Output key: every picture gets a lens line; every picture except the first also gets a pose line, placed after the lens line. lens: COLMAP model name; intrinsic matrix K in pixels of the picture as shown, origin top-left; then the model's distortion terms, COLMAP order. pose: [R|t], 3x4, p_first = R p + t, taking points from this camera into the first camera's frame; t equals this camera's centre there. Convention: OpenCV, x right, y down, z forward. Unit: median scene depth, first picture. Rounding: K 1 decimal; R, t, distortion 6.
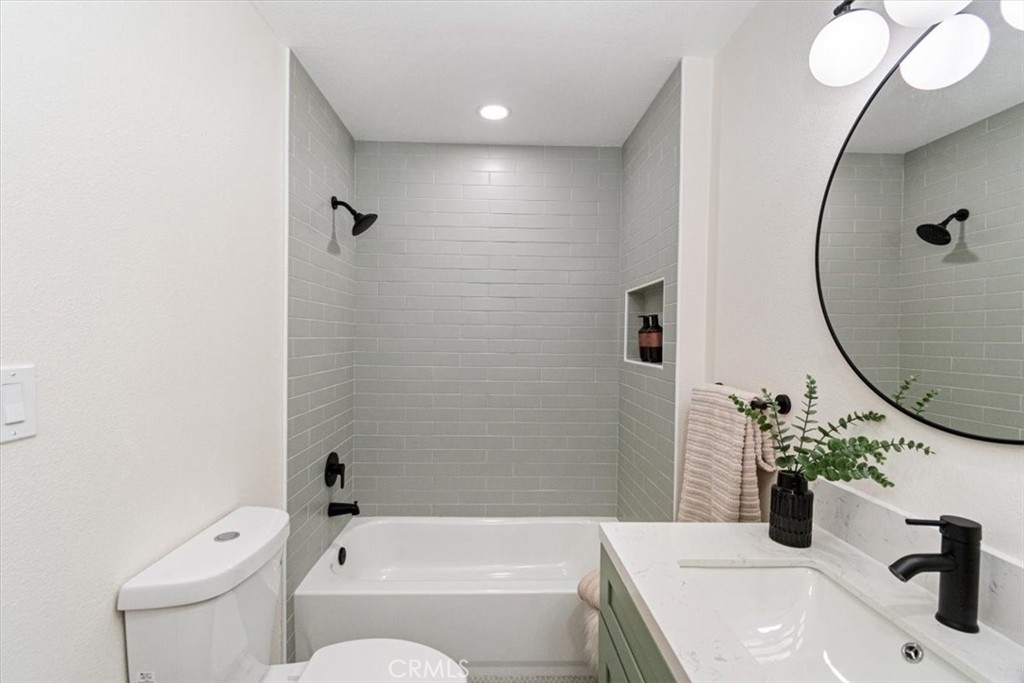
lens RADIAL K [[456.0, 0, 510.2], [0, 456.0, 361.8], [0, 0, 1]] dist [0.000845, -0.001153]
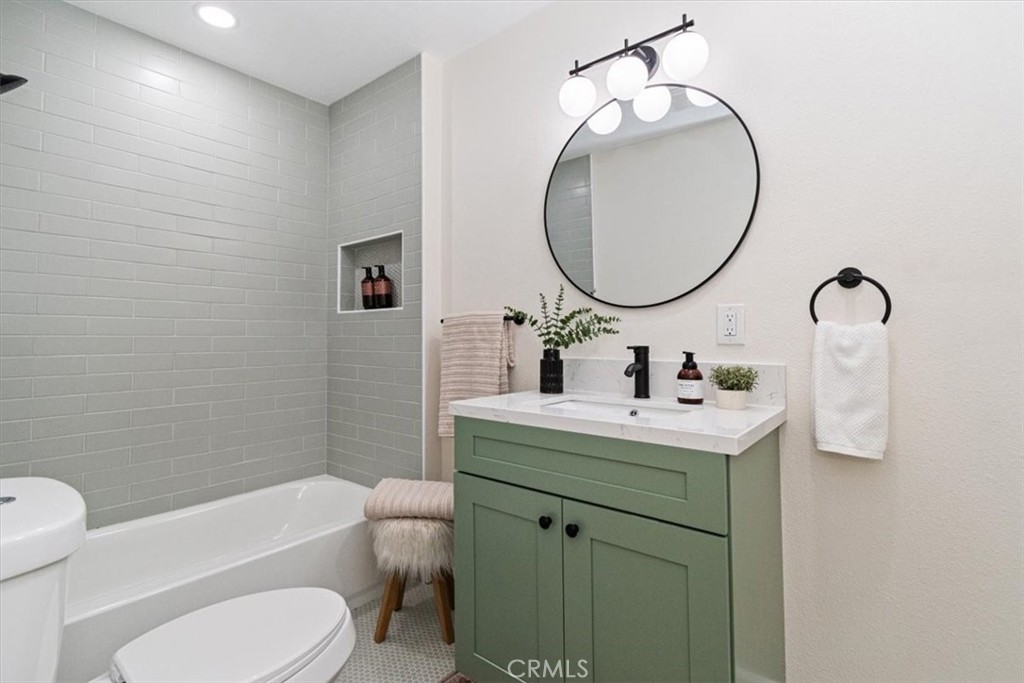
lens RADIAL K [[470.0, 0, 508.0], [0, 470.0, 339.8], [0, 0, 1]] dist [0.000057, -0.000331]
pose [[0.665898, -0.023824, 0.745663, -0.392211], [0.052538, 0.998506, -0.015016, 0.129129], [-0.744191, 0.049175, 0.666154, 0.014433]]
